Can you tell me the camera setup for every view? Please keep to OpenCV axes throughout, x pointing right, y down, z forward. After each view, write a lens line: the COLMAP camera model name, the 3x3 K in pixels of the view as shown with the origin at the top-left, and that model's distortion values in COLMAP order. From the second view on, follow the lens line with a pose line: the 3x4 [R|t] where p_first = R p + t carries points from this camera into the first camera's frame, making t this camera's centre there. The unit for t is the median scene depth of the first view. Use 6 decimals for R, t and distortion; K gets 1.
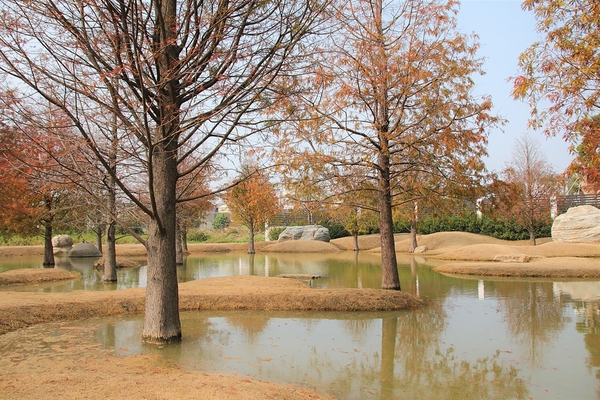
lens RADIAL K [[492.2, 0, 300.0], [0, 492.2, 200.0], [0, 0, 1]] dist [-0.143563, 0.120251]
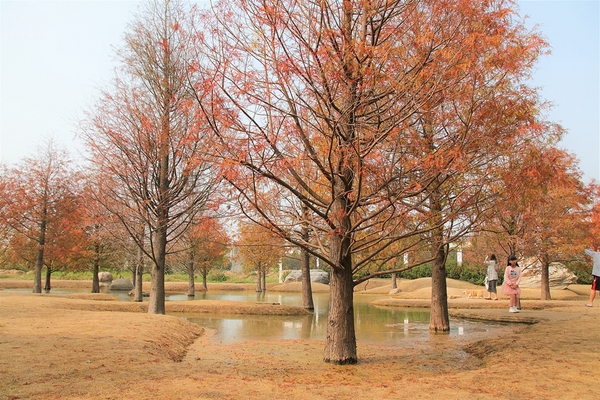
lens RADIAL K [[491.5, 0, 298.7], [0, 491.5, 206.6], [0, 0, 1]] dist [-0.136644, 0.120200]
pose [[0.997093, 0.012543, -0.075151, 0.145337], [-0.018278, 0.996932, -0.076115, -0.015298], [0.073965, 0.077267, 0.994263, -0.328189]]
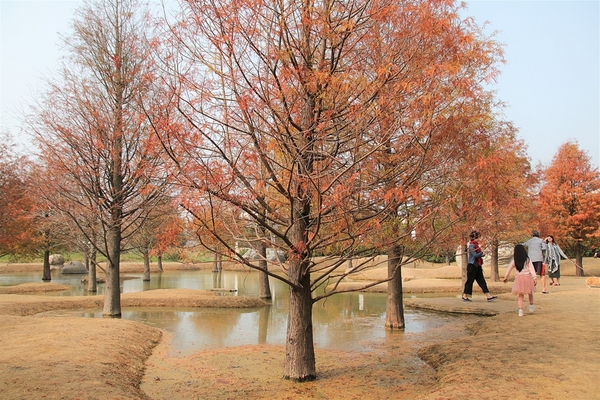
lens RADIAL K [[492.2, 0, 300.0], [0, 492.2, 200.0], [0, 0, 1]] dist [-0.143563, 0.120251]
pose [[0.999775, 0.011142, 0.018026, 0.143035], [-0.010514, 0.999348, -0.034534, -0.045135], [-0.018399, 0.034336, 0.999241, -0.328128]]
